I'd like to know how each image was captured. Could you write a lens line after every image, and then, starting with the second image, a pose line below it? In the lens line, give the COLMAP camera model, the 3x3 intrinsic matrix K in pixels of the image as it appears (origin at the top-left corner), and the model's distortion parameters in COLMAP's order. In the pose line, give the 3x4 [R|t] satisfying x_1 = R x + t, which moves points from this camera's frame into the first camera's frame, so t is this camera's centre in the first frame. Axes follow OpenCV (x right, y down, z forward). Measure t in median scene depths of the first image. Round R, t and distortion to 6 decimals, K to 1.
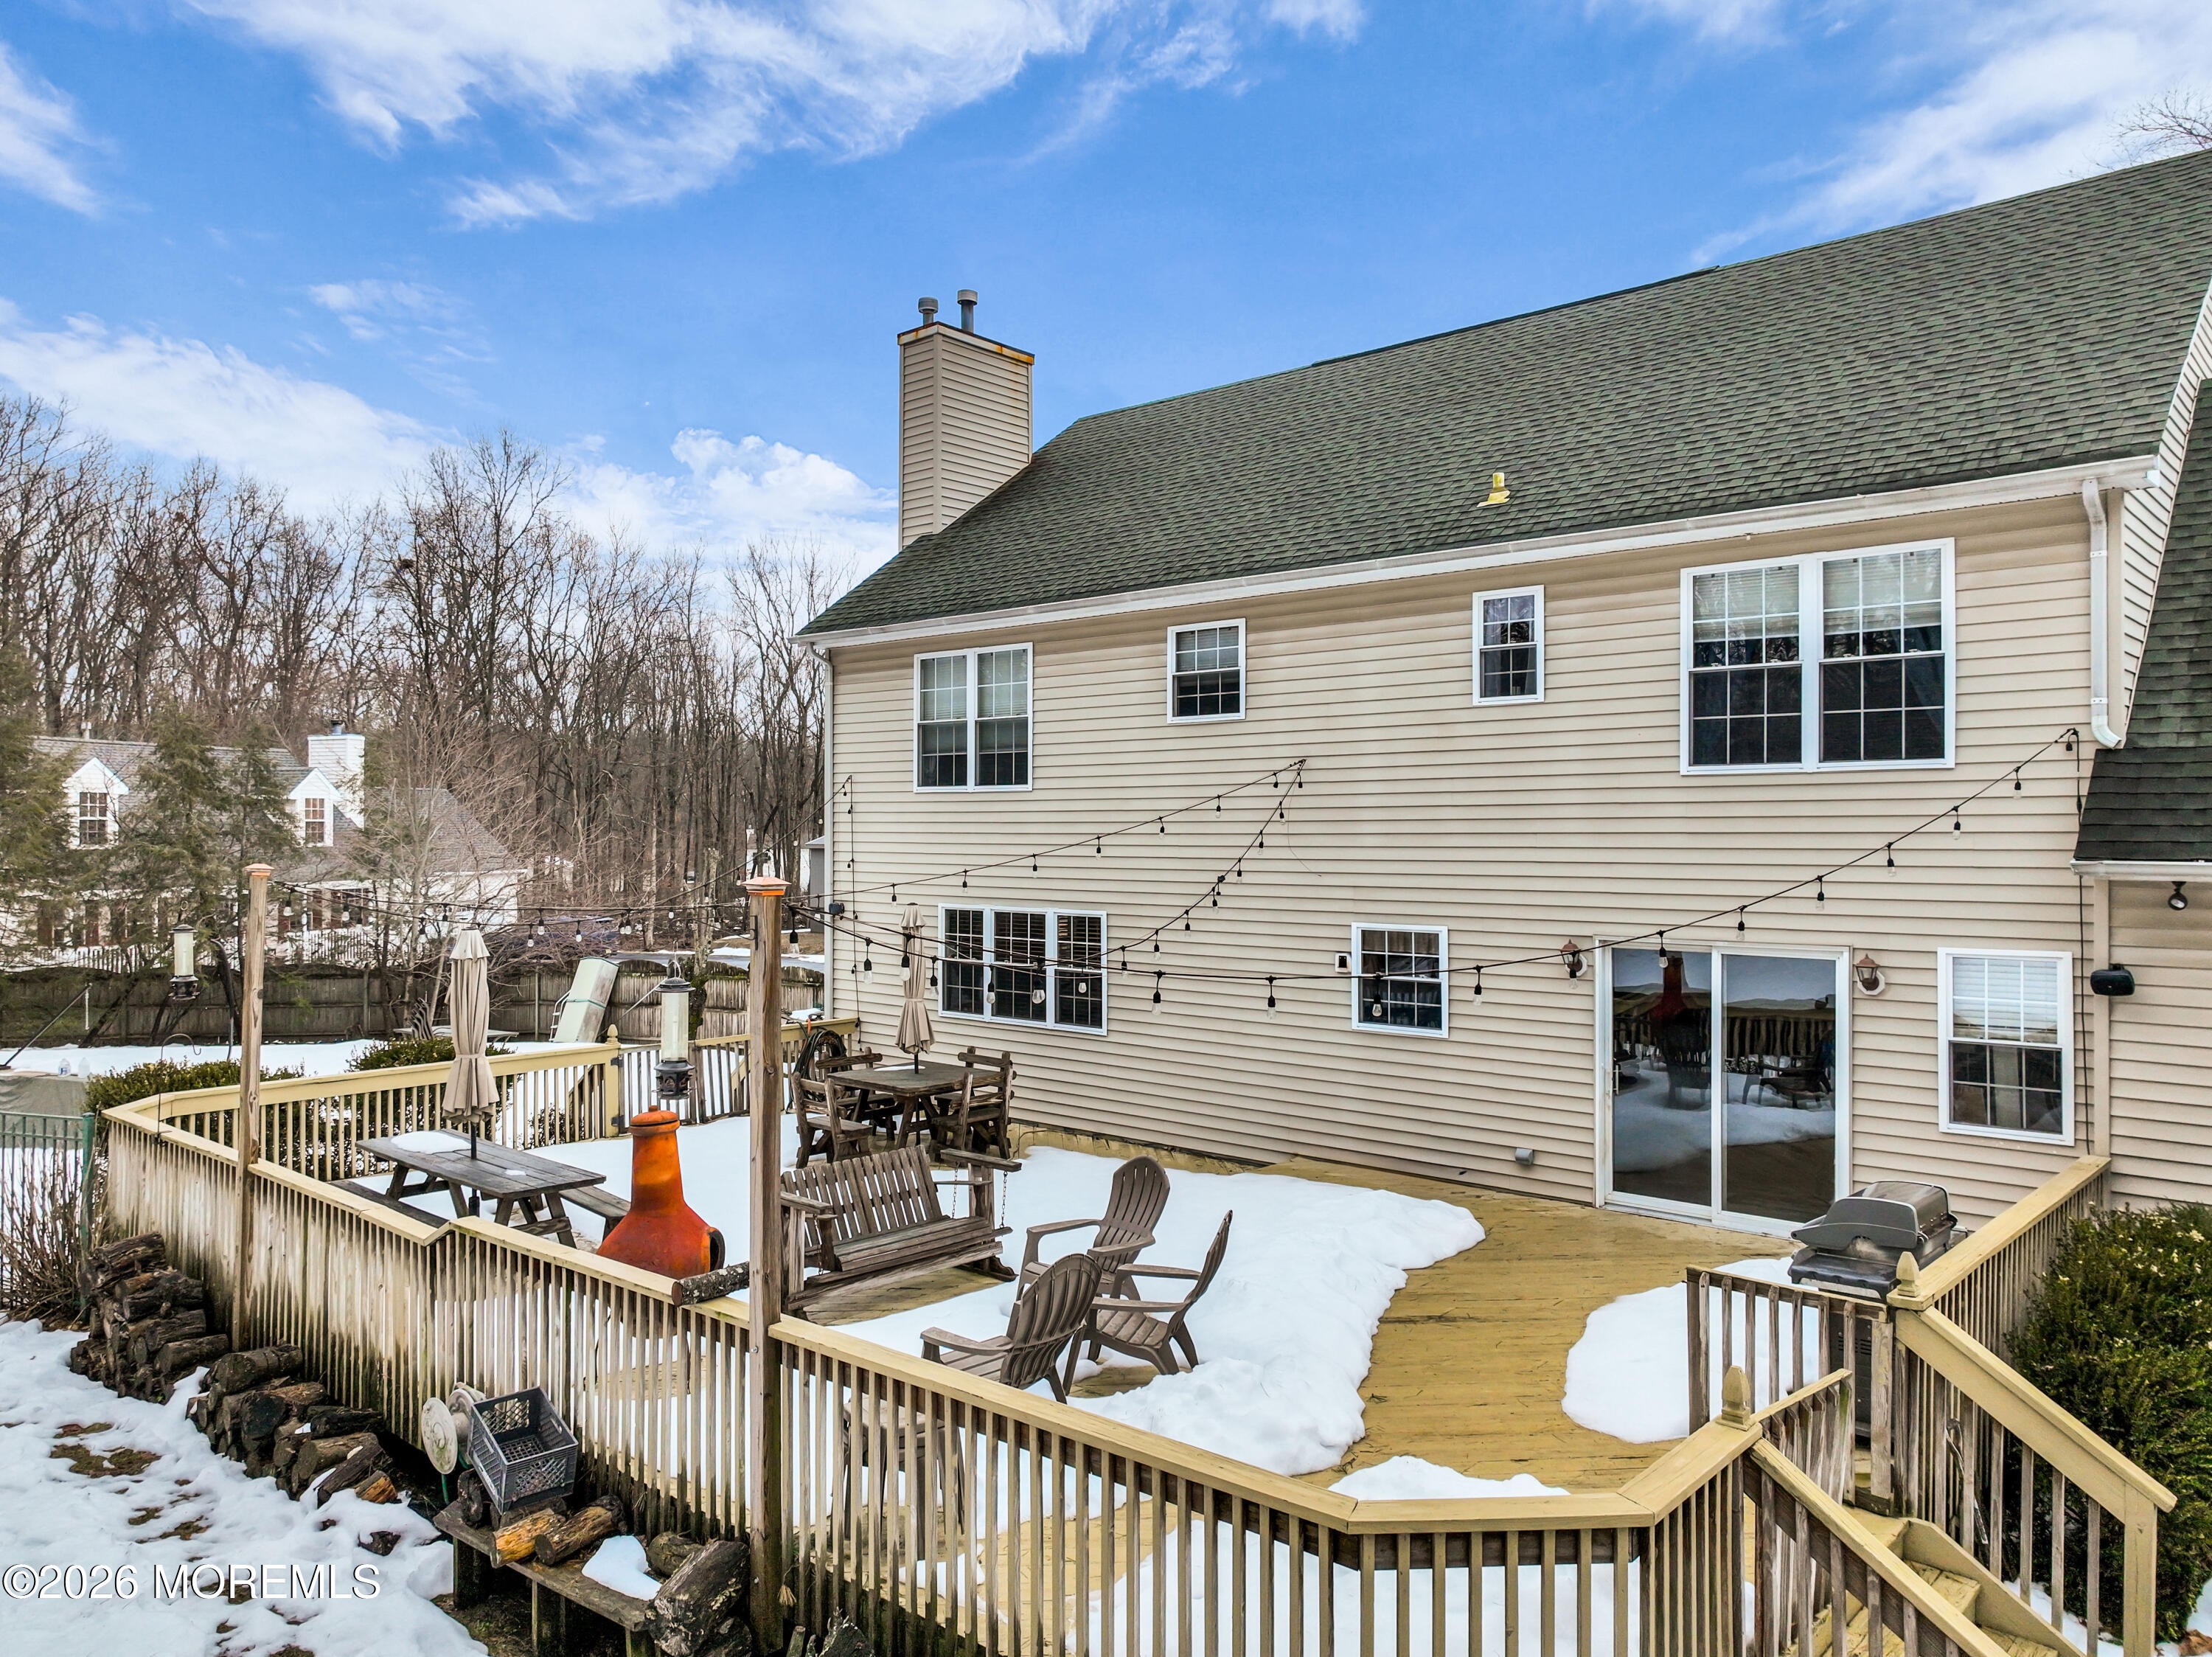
lens RADIAL K [[1575.1, 0, 1106.0], [0, 1575.1, 828.5], [0, 0, 1]] dist [0.005424, 0.001233]
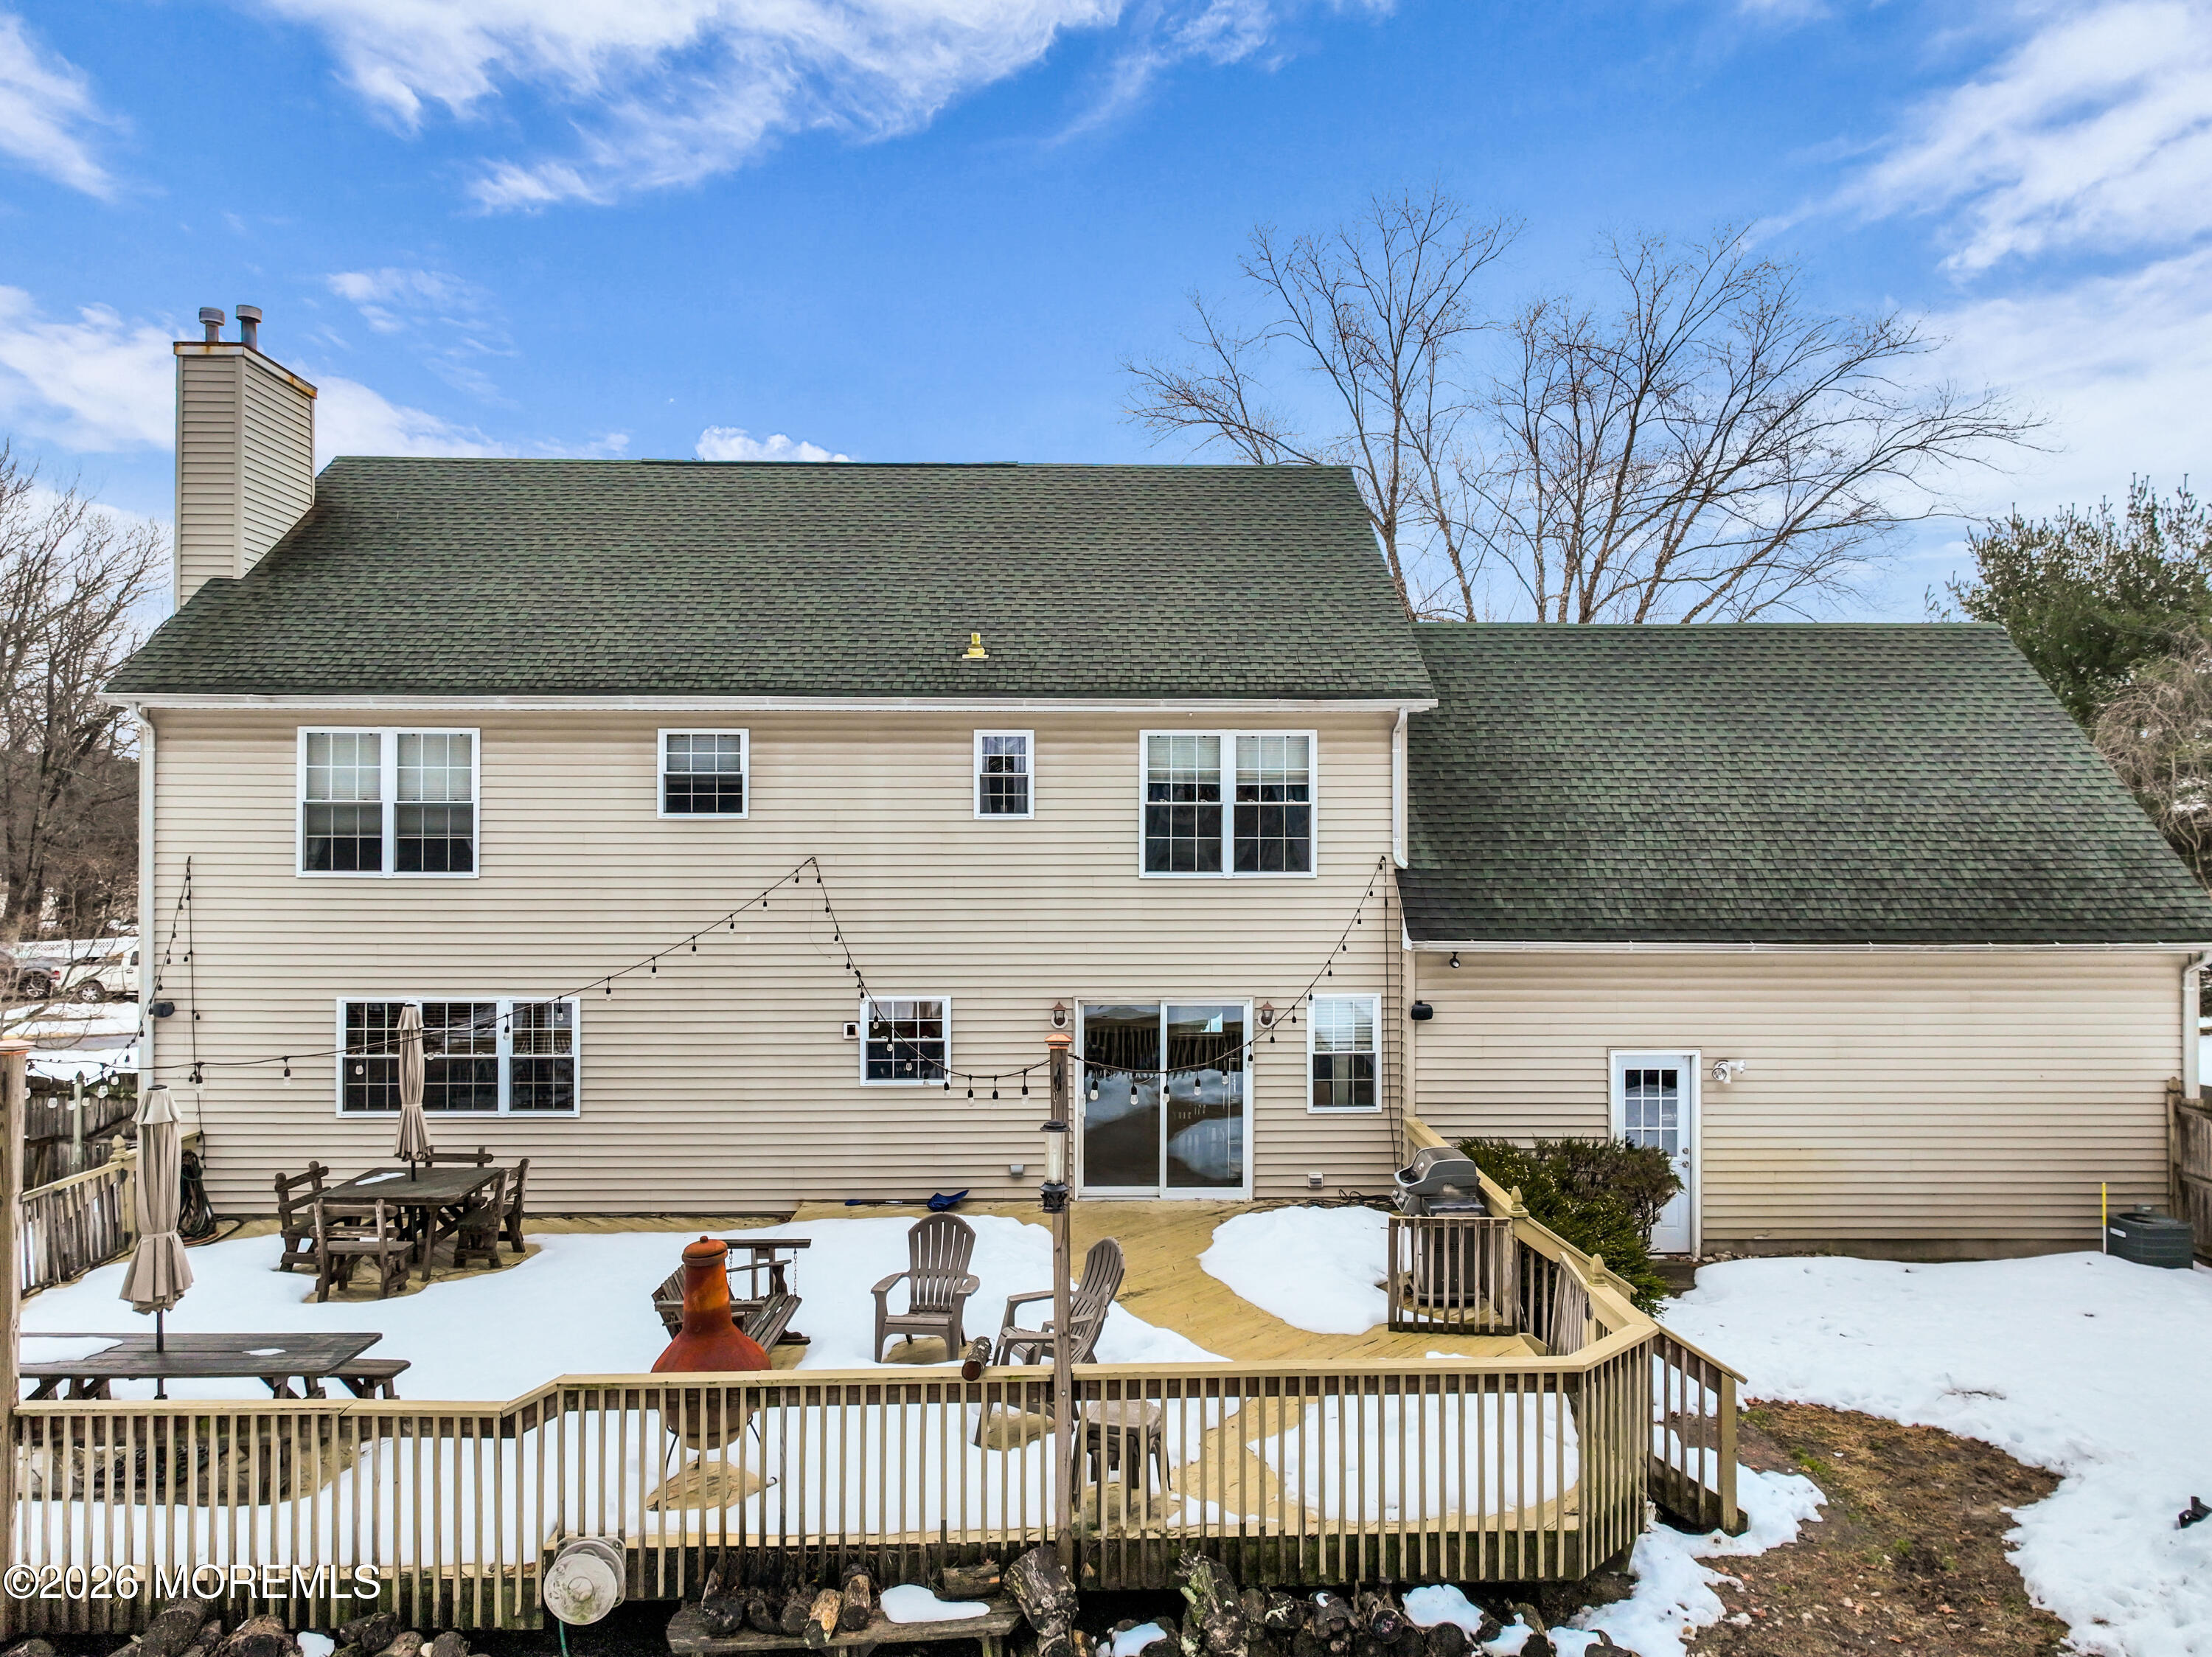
lens RADIAL K [[1592.0, 0, 1106.0], [0, 1592.0, 828.5], [0, 0, 1]] dist [0.000829, -0.004587]
pose [[0.724386, 0.000580, 0.689394, -0.590403], [-0.002733, 0.999994, 0.002031, -0.076565], [-0.689389, -0.003355, 0.724383, 0.007246]]
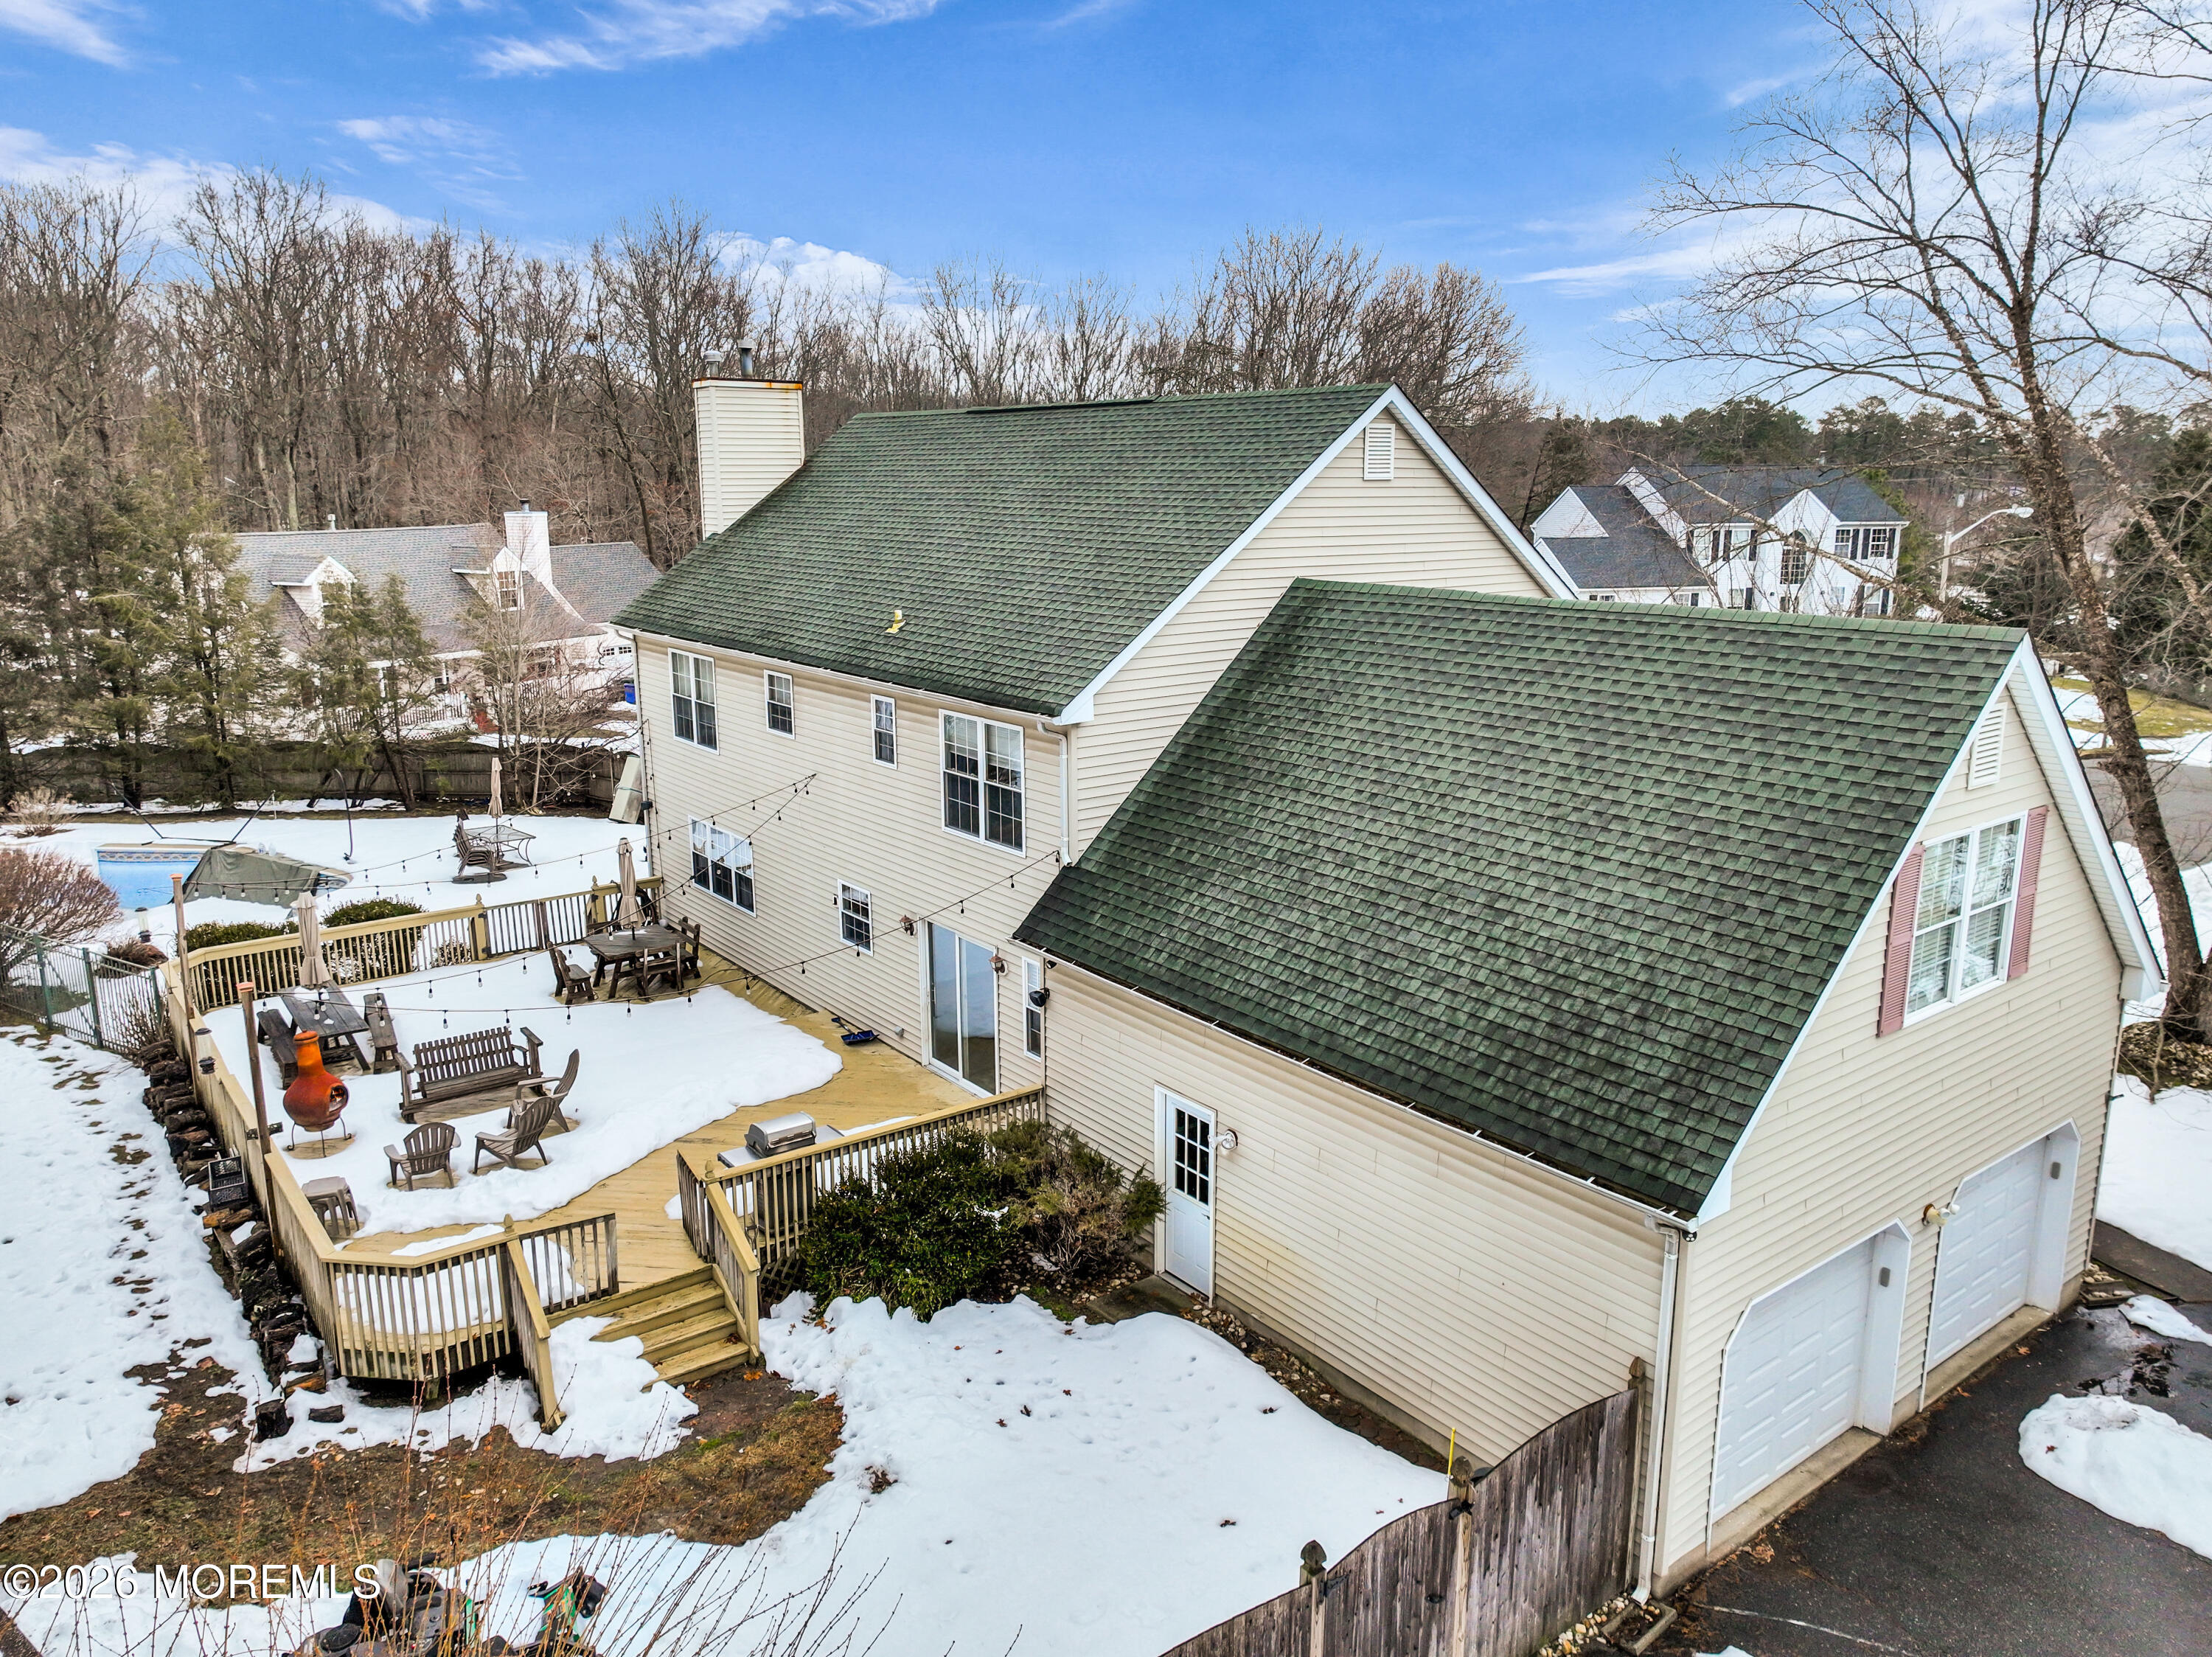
lens RADIAL K [[1575.1, 0, 1106.0], [0, 1575.1, 828.5], [0, 0, 1]] dist [0.005424, 0.001233]
pose [[0.980785, 0.038752, -0.191205, 0.814647], [0.005244, 0.974483, 0.224399, -0.390631], [0.195022, -0.221090, 0.955555, -0.538514]]
